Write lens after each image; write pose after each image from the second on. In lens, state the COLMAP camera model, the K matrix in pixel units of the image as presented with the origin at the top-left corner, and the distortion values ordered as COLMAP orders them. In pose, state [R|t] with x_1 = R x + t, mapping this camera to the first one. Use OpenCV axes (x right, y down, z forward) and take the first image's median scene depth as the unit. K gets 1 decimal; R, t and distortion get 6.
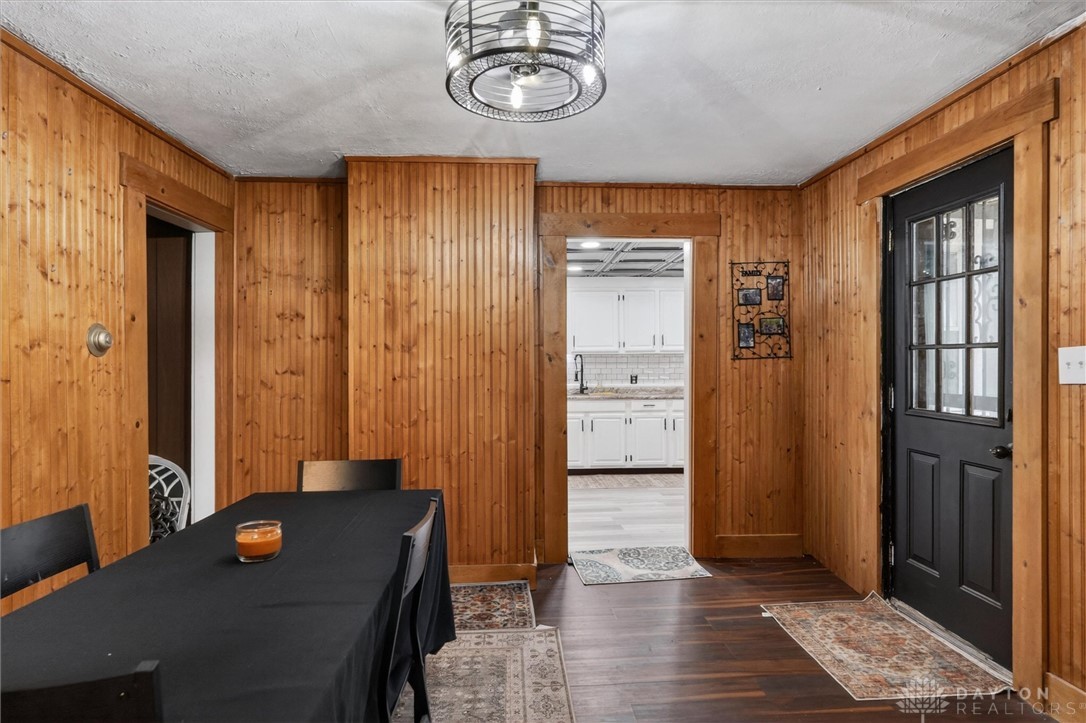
lens RADIAL K [[609.9, 0, 543.0], [0, 609.9, 361.5], [0, 0, 1]] dist [0.000343, -0.000322]
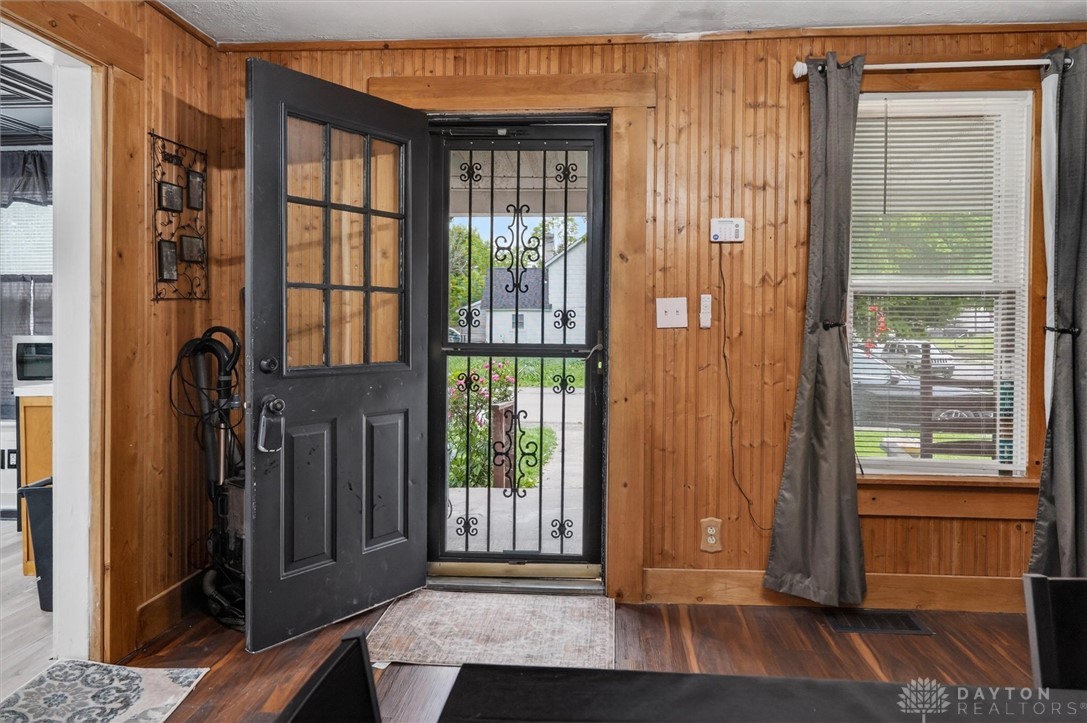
lens RADIAL K [[753.2, 0, 546.2], [0, 753.2, 320.6], [0, 0, 1]] dist [-0.002446, -0.003079]
pose [[0.143187, -0.011884, 0.989624, -0.388656], [-0.010849, 0.999849, 0.013576, 0.002394], [-0.989636, -0.012680, 0.143036, 0.581502]]
